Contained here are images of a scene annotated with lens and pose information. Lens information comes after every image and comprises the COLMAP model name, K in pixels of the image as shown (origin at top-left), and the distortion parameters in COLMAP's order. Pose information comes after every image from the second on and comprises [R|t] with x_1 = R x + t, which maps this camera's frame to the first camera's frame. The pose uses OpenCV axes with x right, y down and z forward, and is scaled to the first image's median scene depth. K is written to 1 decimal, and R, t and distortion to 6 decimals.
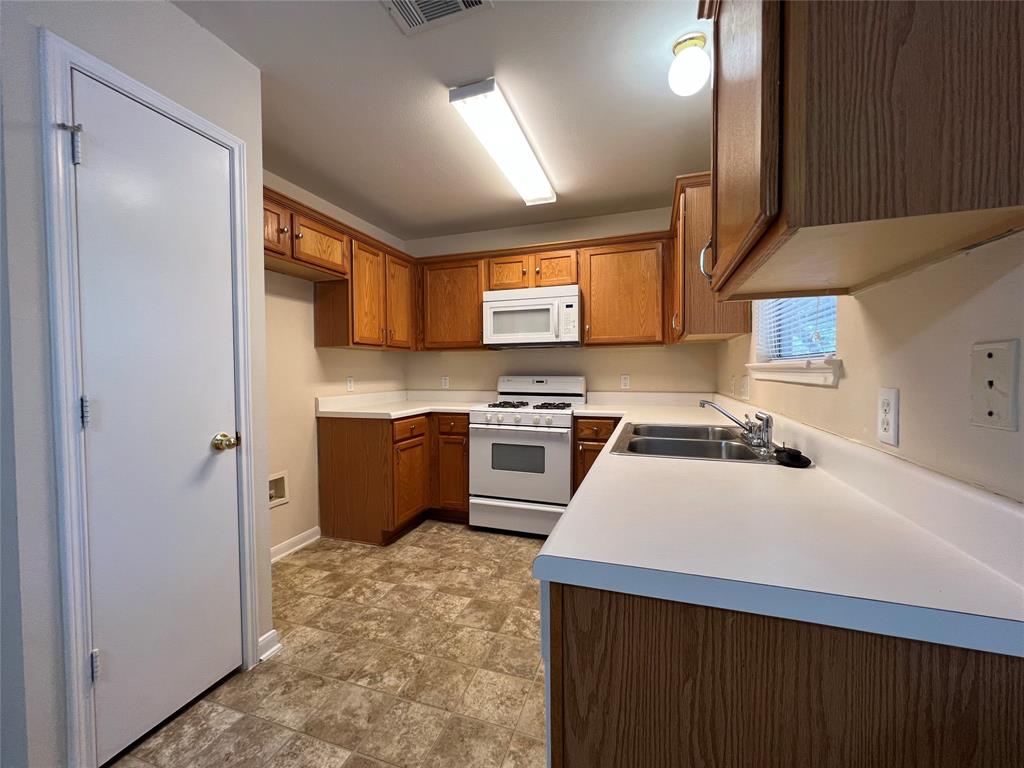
lens RADIAL K [[411.5, 0, 513.2], [0, 411.5, 382.0], [0, 0, 1]] dist [0.000093, 0.000001]
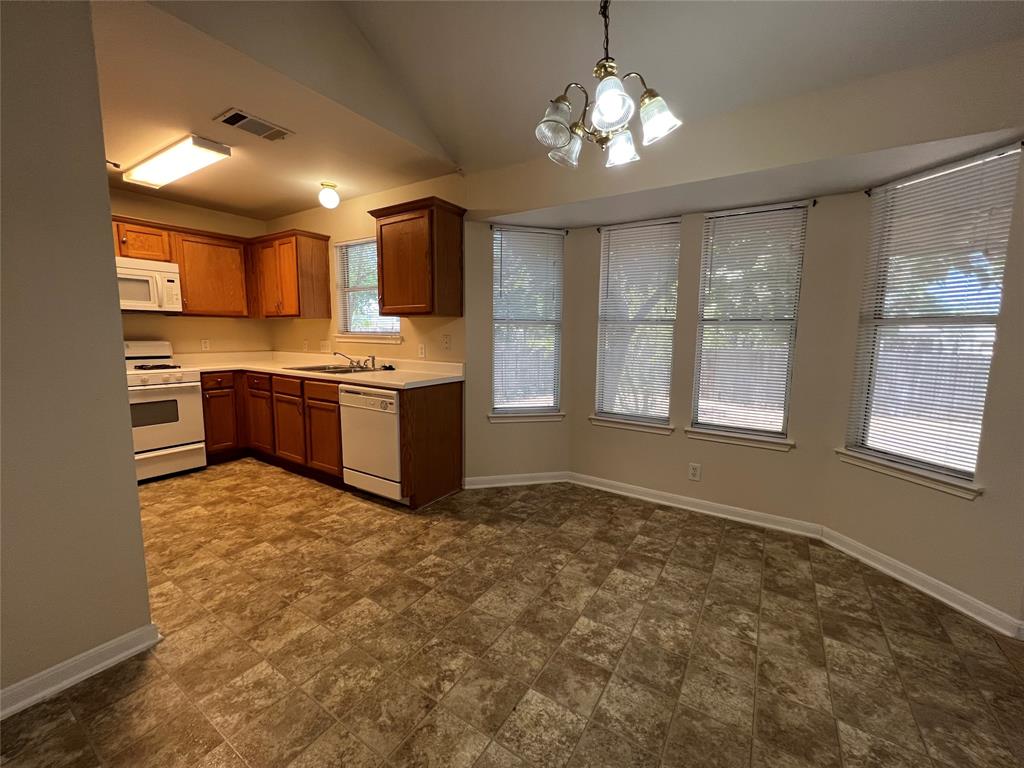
lens RADIAL K [[411.5, 0, 513.3], [0, 411.5, 381.7], [0, 0, 1]] dist [0.000093, 0.000001]
pose [[0.241514, -0.106887, 0.964493, -0.798413], [0.014549, 0.994202, 0.106536, -0.009792], [-0.970288, -0.011698, 0.241668, -0.240045]]
